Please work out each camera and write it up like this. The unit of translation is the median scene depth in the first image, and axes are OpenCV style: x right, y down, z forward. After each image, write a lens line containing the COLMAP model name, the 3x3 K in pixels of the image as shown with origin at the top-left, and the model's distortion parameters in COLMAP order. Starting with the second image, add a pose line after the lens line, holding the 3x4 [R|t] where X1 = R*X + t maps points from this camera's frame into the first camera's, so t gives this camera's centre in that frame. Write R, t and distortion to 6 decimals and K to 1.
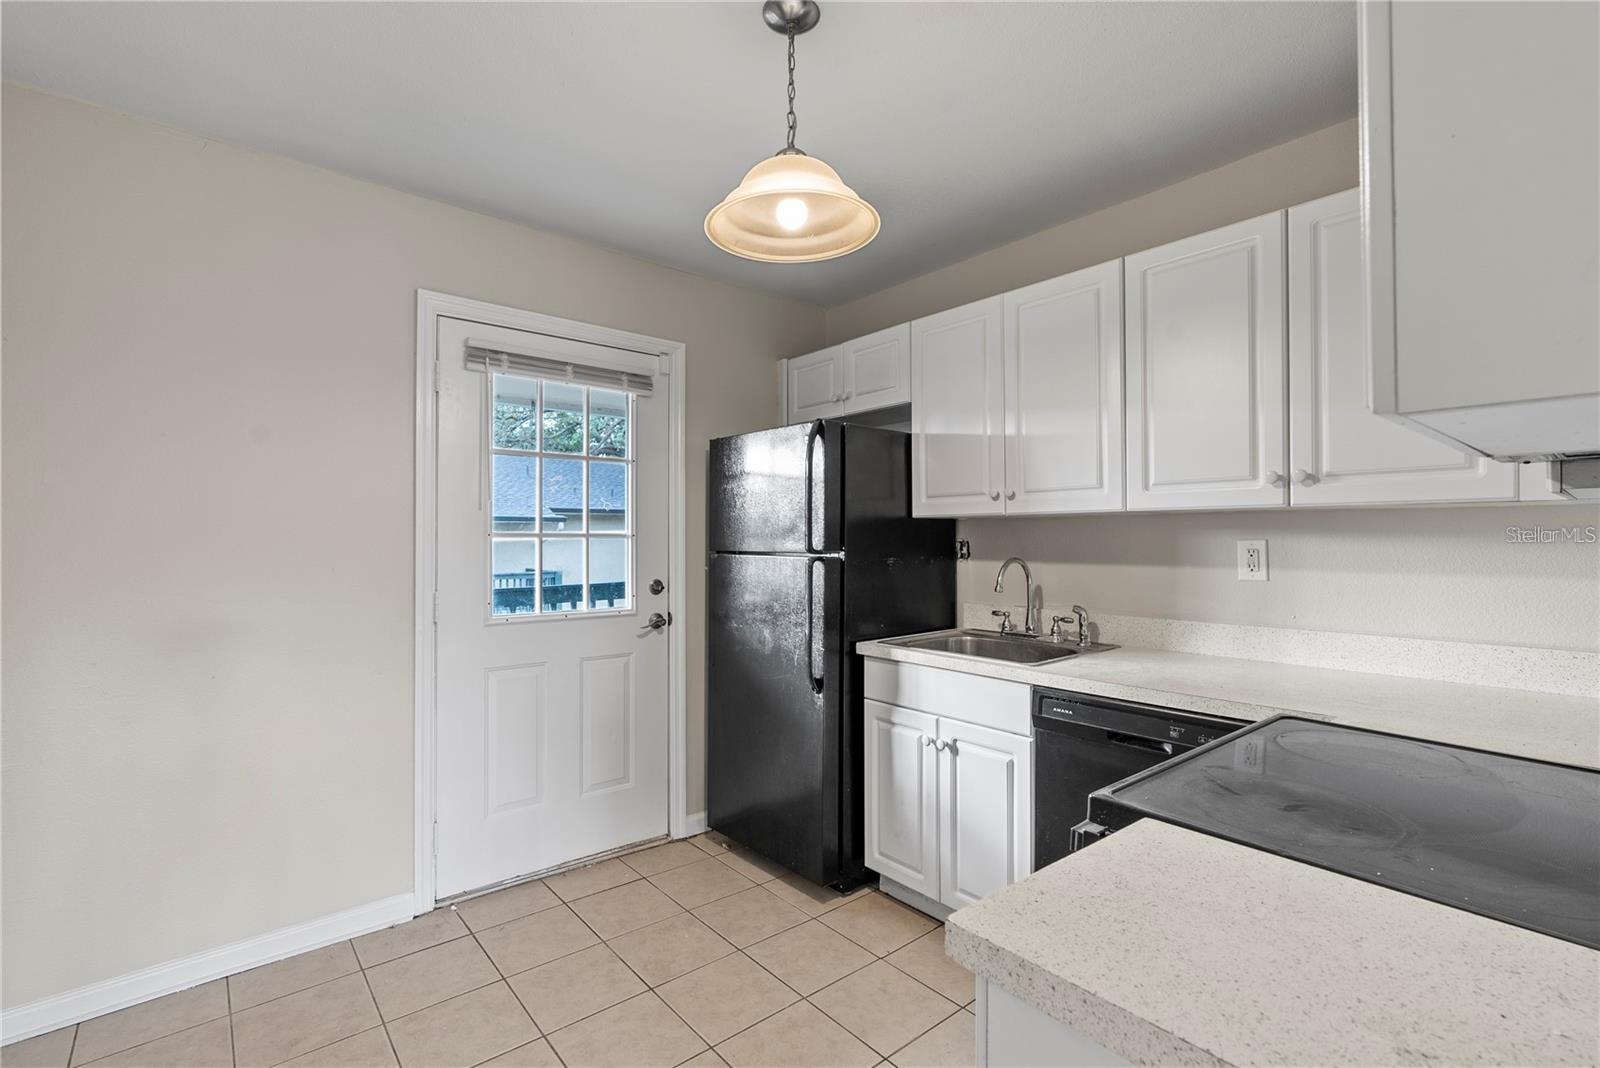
lens RADIAL K [[727.6, 0, 795.6], [0, 727.6, 534.8], [0, 0, 1]] dist [-0.000964, 0.000375]
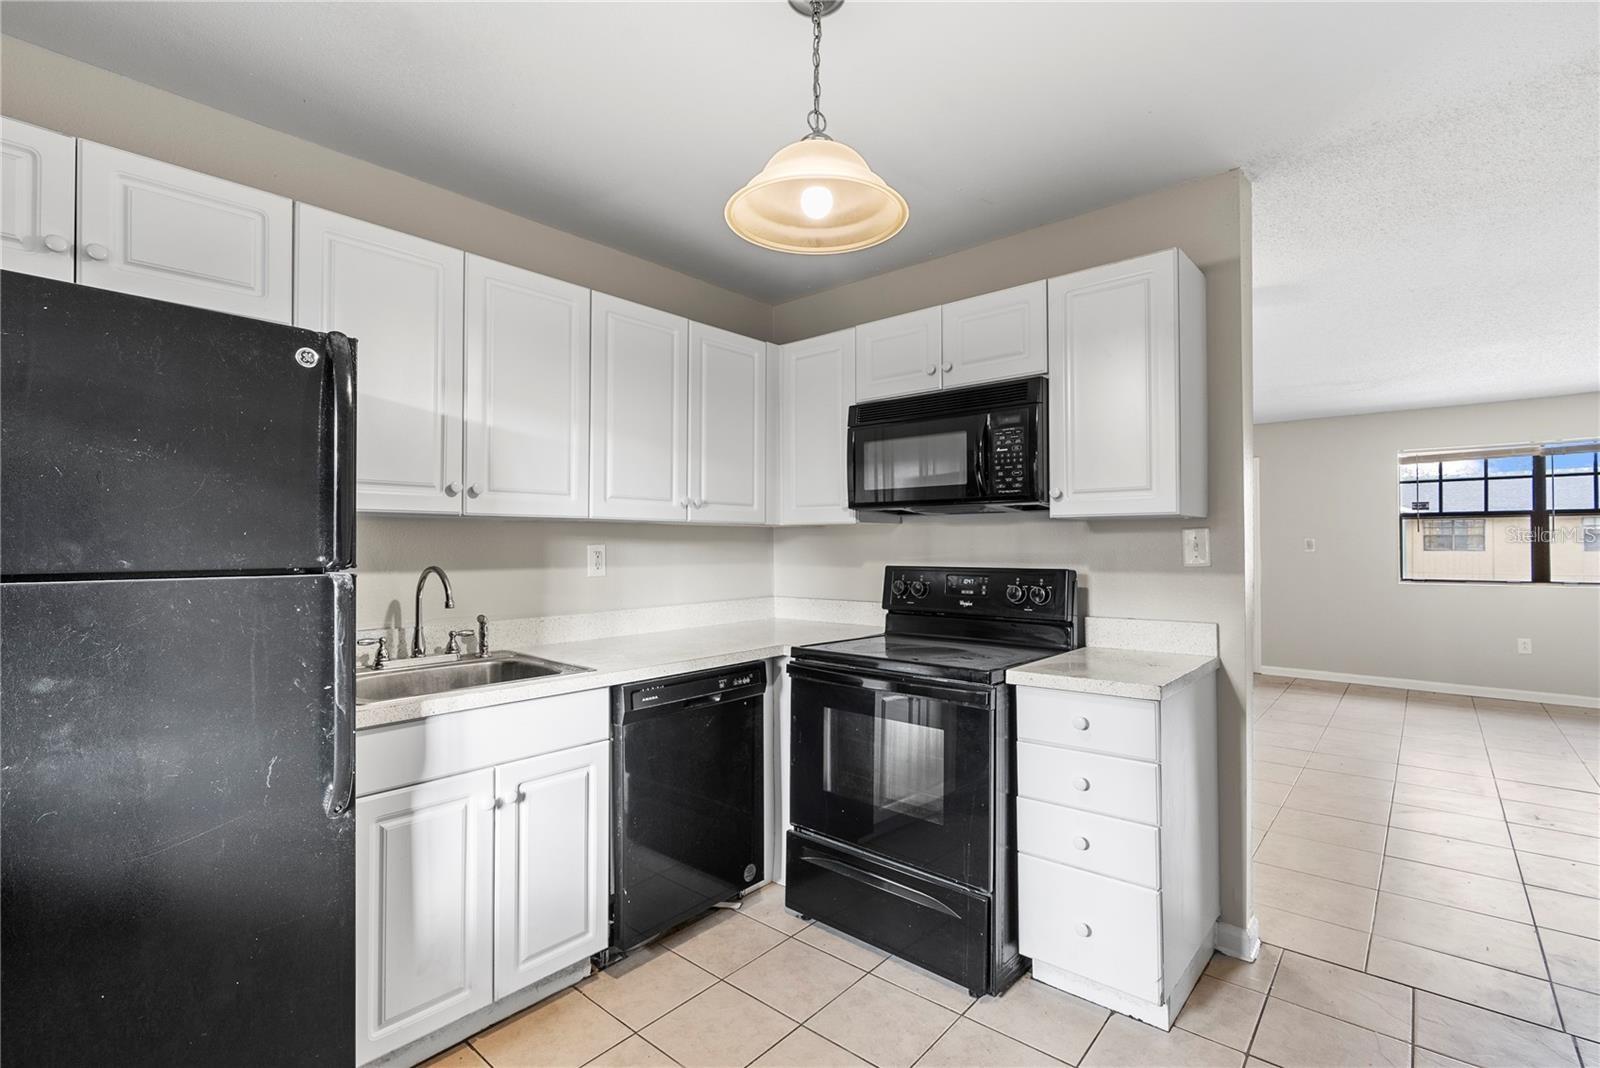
lens RADIAL K [[727.6, 0, 795.6], [0, 727.6, 534.8], [0, 0, 1]] dist [-0.000964, 0.000375]
pose [[-0.155089, 0.013307, 0.987811, -0.668686], [-0.005525, 0.999882, -0.014337, 0.006474], [-0.987885, -0.007681, -0.154997, 0.836137]]
